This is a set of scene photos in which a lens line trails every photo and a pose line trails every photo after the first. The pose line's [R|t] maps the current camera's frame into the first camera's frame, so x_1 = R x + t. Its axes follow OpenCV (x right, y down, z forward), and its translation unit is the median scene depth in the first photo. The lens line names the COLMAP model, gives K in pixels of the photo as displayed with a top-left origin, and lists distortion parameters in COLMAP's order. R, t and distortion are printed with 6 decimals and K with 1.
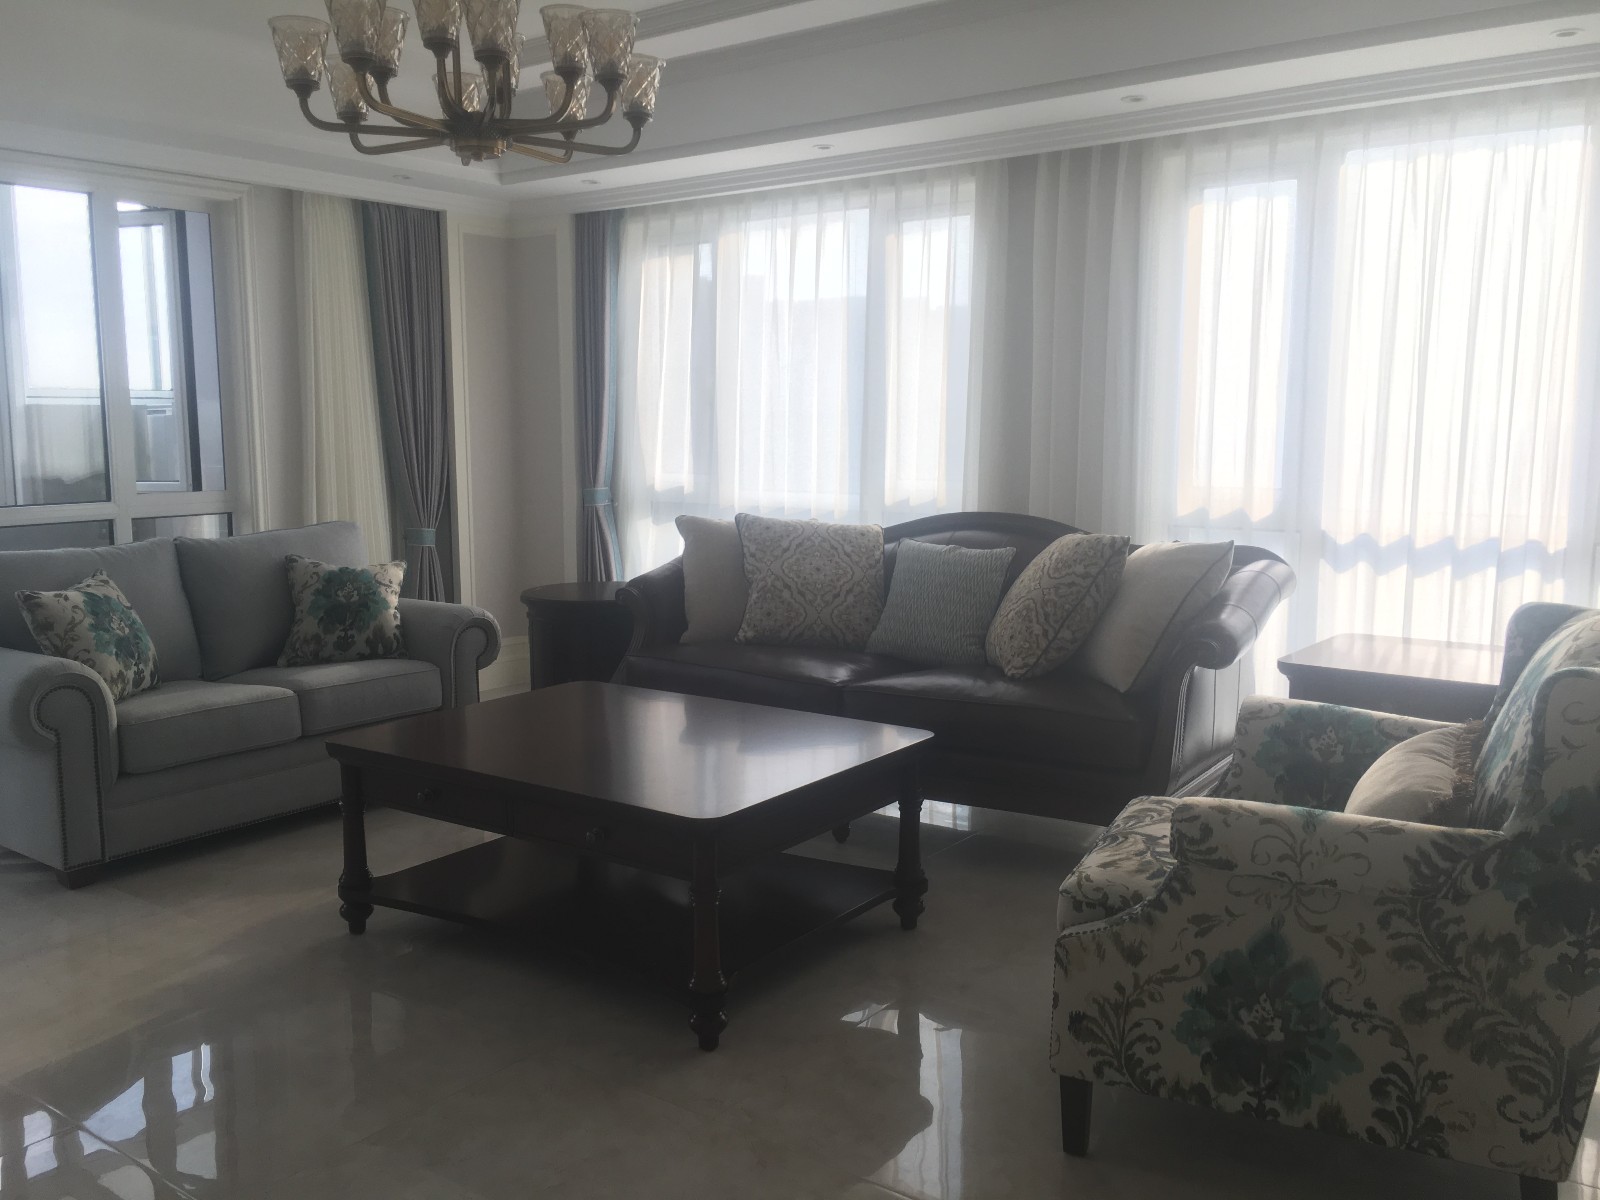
lens RADIAL K [[1368.9, 0, 800.5], [0, 1368.9, 611.3], [0, 0, 1]] dist [0.068499, -0.082711]
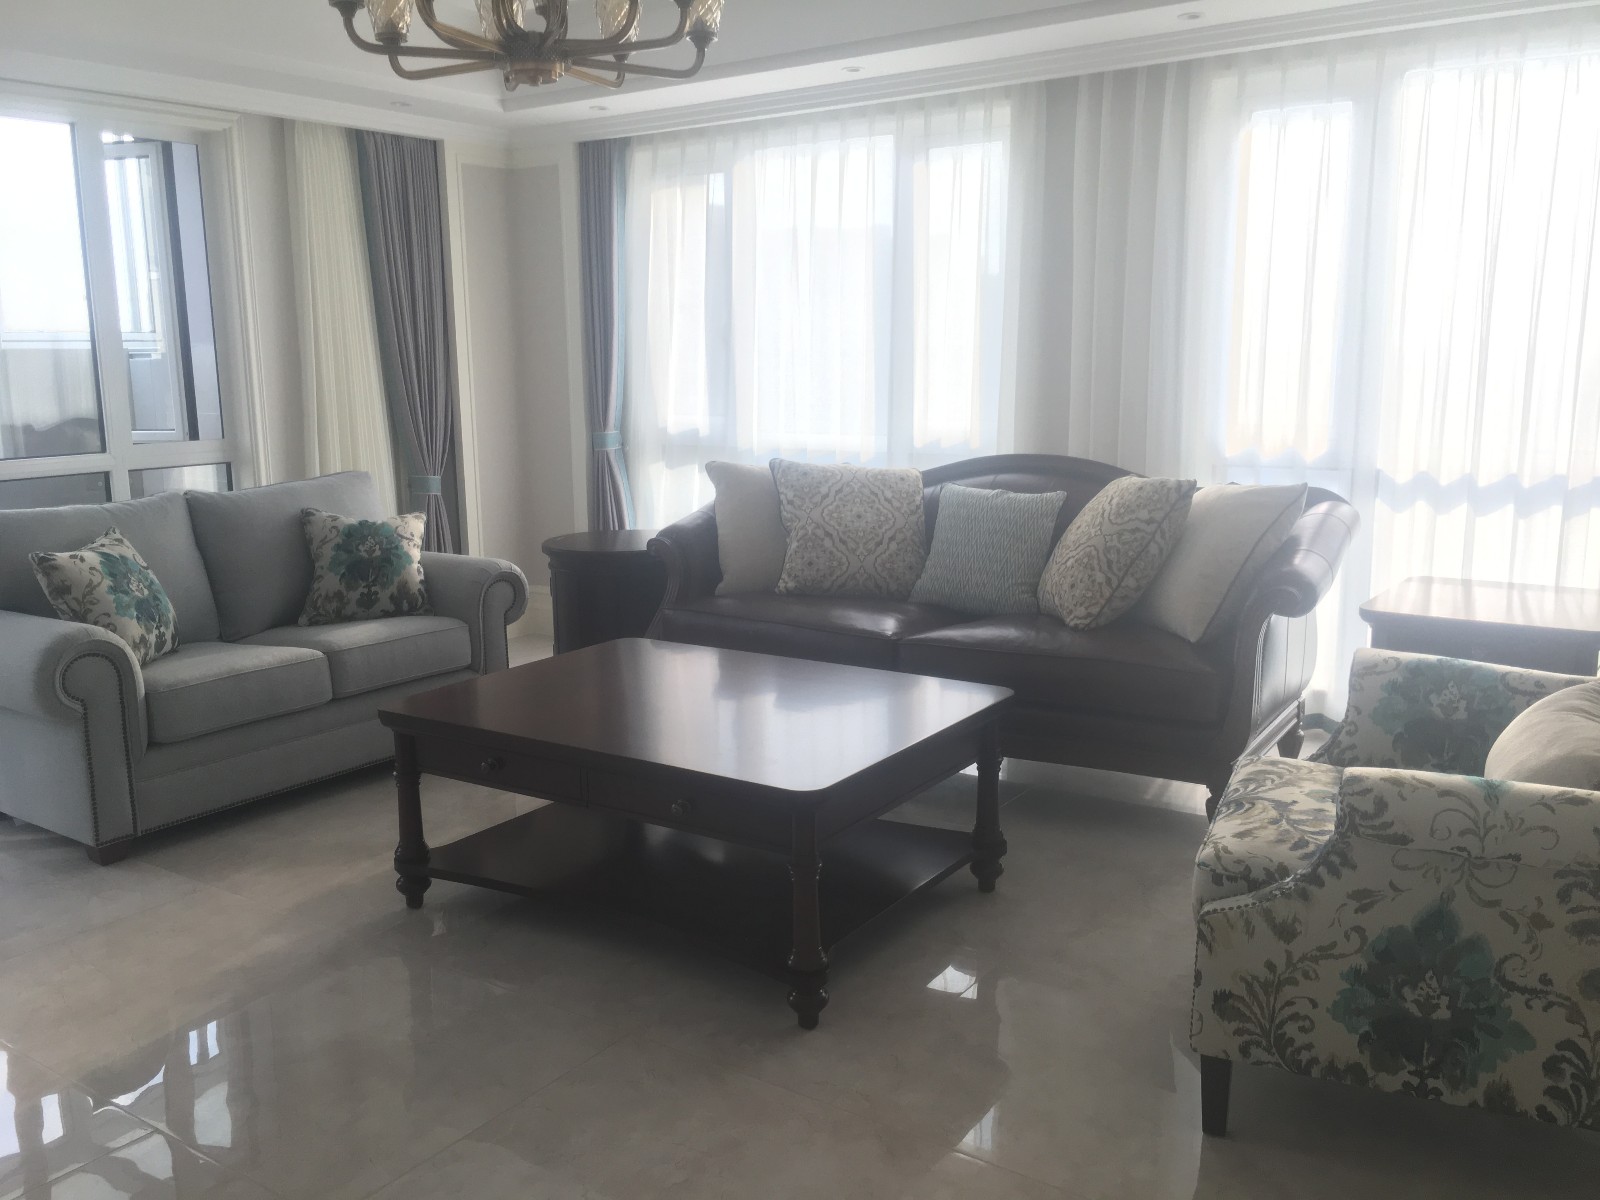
lens RADIAL K [[1368.9, 0, 800.5], [0, 1368.9, 615.4], [0, 0, 1]] dist [0.068499, -0.082711]
pose [[0.999462, -0.015517, 0.028883, -0.060093], [0.014039, 0.998616, 0.050680, -0.010972], [-0.029629, -0.050248, 0.998297, 0.035595]]
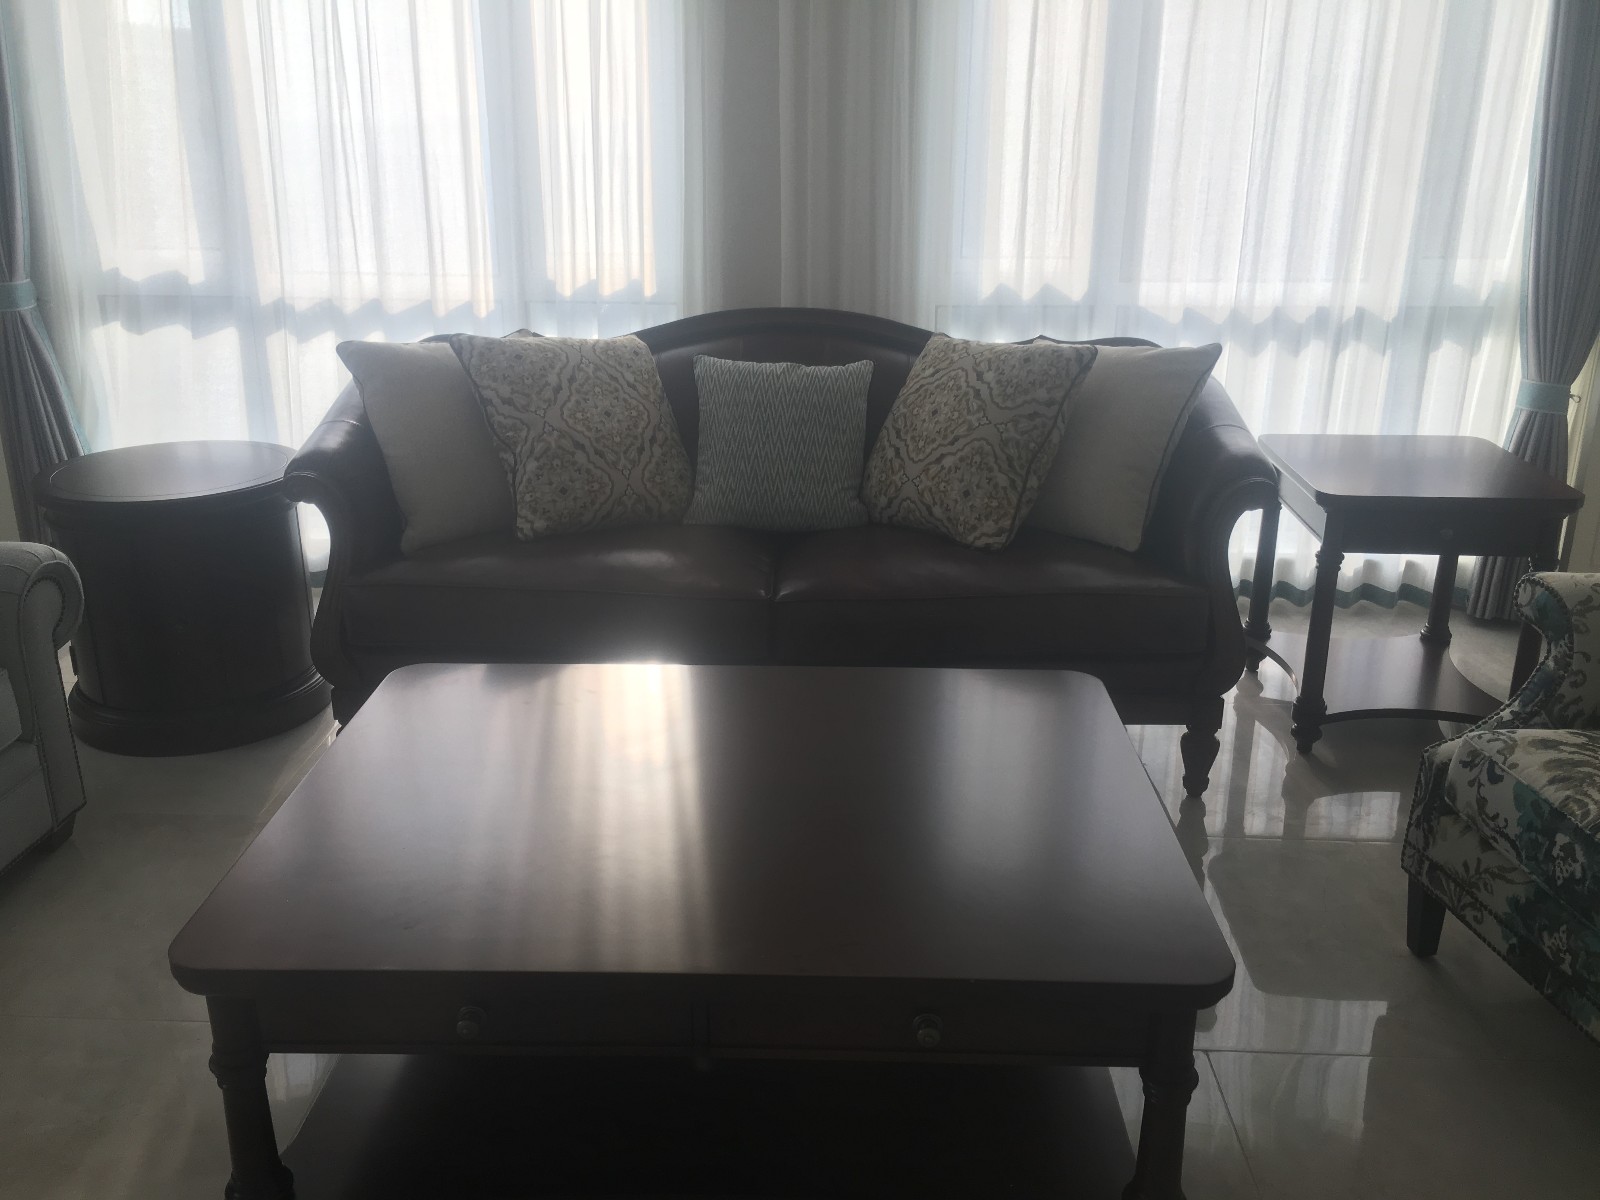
lens RADIAL K [[1368.9, 0, 807.8], [0, 1368.9, 590.9], [0, 0, 1]] dist [0.068499, -0.082711]
pose [[0.828035, -0.178183, 0.531610, -0.297570], [0.073180, 0.974393, 0.212610, -0.086641], [-0.555880, -0.137145, 0.819871, 0.387852]]
